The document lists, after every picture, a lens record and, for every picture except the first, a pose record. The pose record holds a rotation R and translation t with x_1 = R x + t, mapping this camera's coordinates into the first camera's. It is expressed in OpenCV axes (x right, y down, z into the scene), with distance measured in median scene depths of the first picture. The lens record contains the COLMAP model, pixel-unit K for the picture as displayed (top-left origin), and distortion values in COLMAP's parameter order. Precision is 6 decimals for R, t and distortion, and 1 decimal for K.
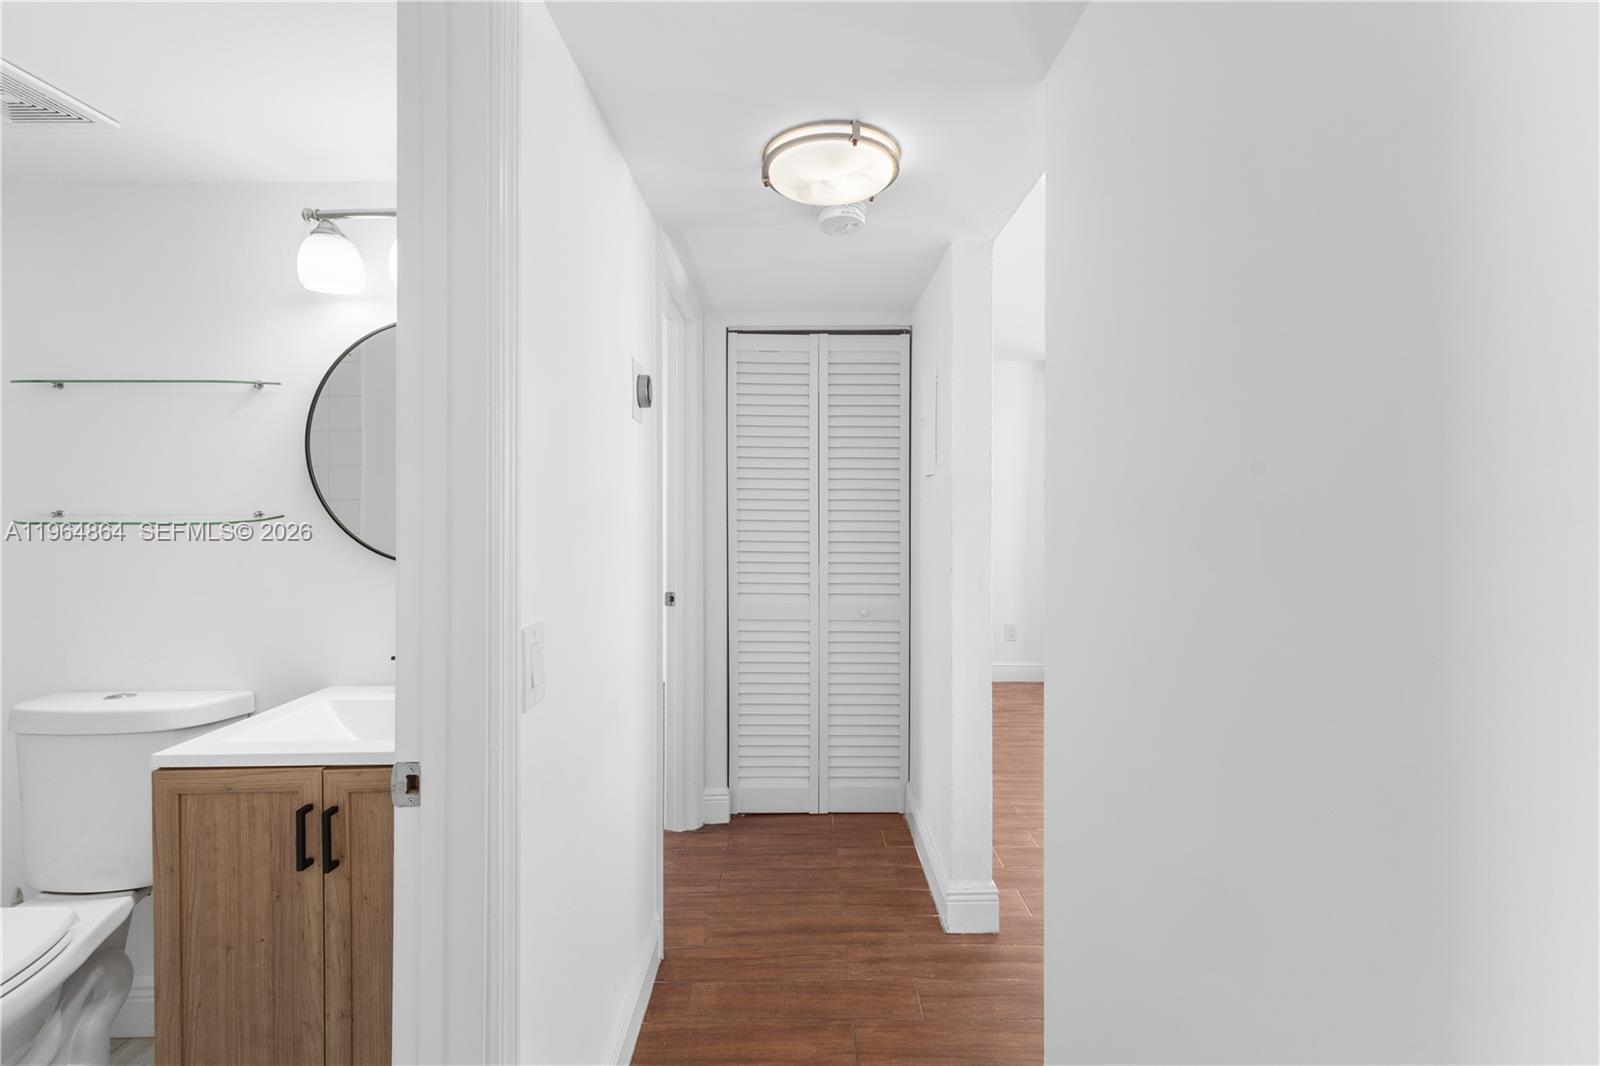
lens RADIAL K [[693.1, 0, 826.8], [0, 693.1, 512.7], [0, 0, 1]] dist [0.023023, -0.007375]
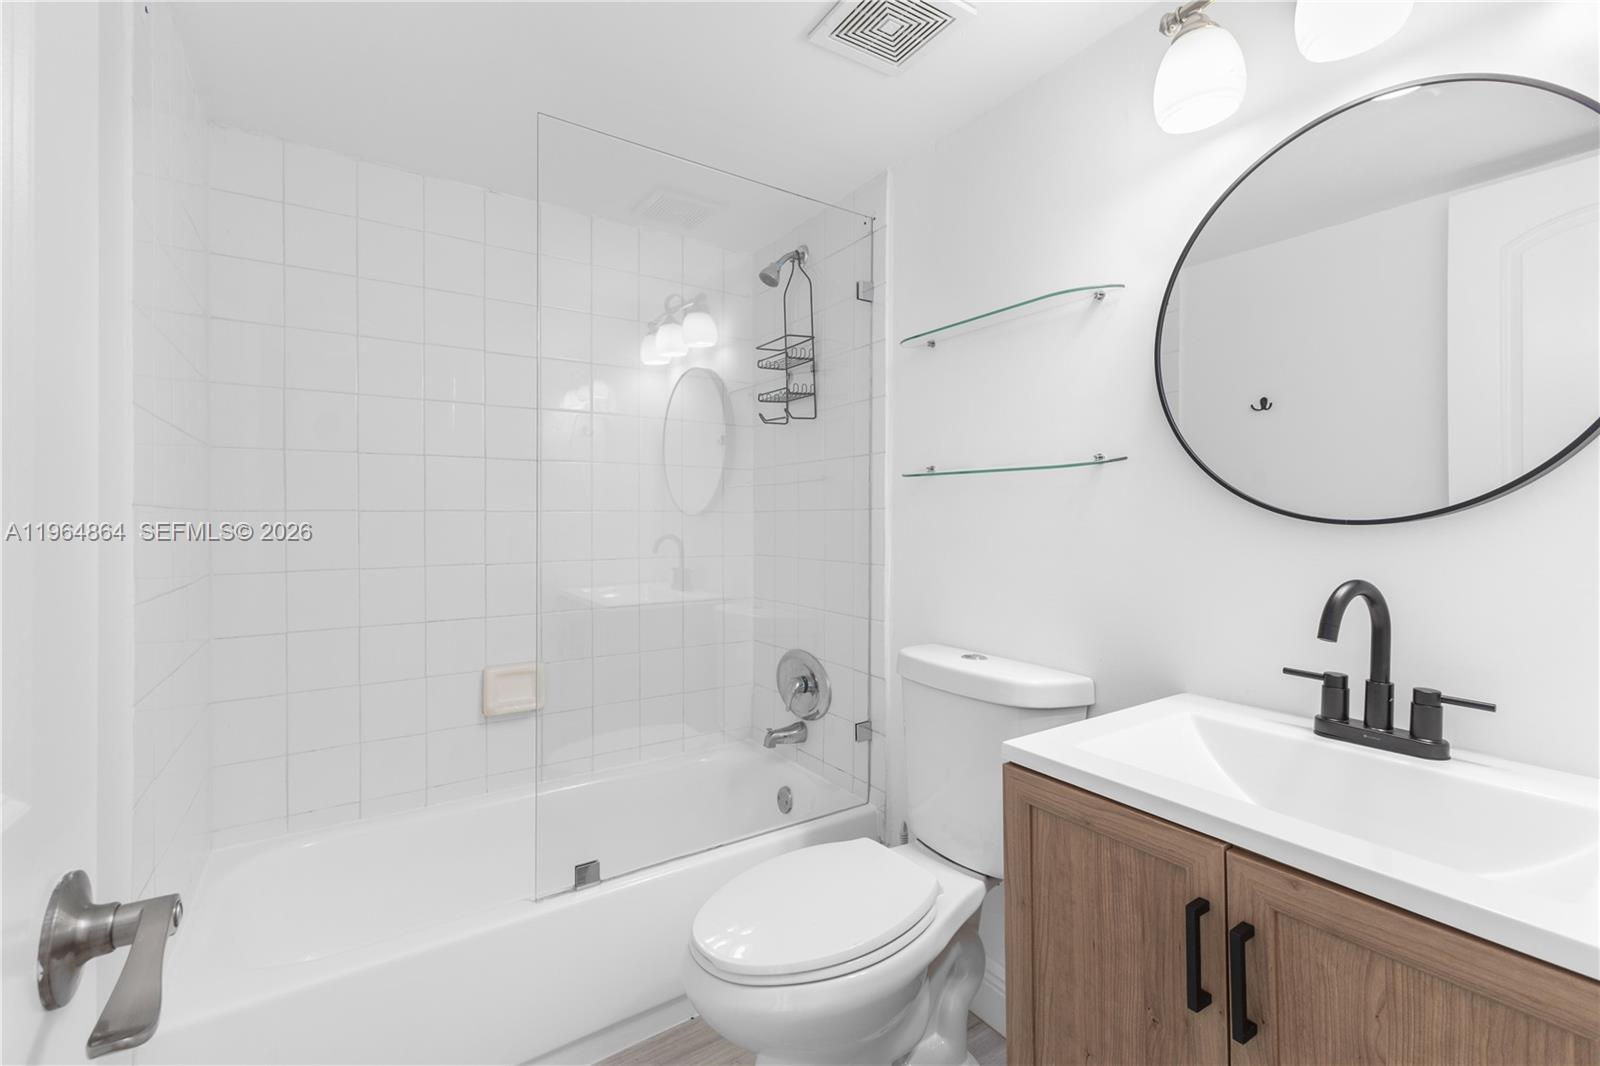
lens RADIAL K [[693.1, 0, 804.0], [0, 693.1, 524.8], [0, 0, 1]] dist [0.023023, -0.007375]
pose [[0.514790, 0.007347, -0.857285, -0.406241], [-0.000305, 0.999965, 0.008386, 0.095816], [0.857316, -0.004056, 0.514775, 0.409471]]
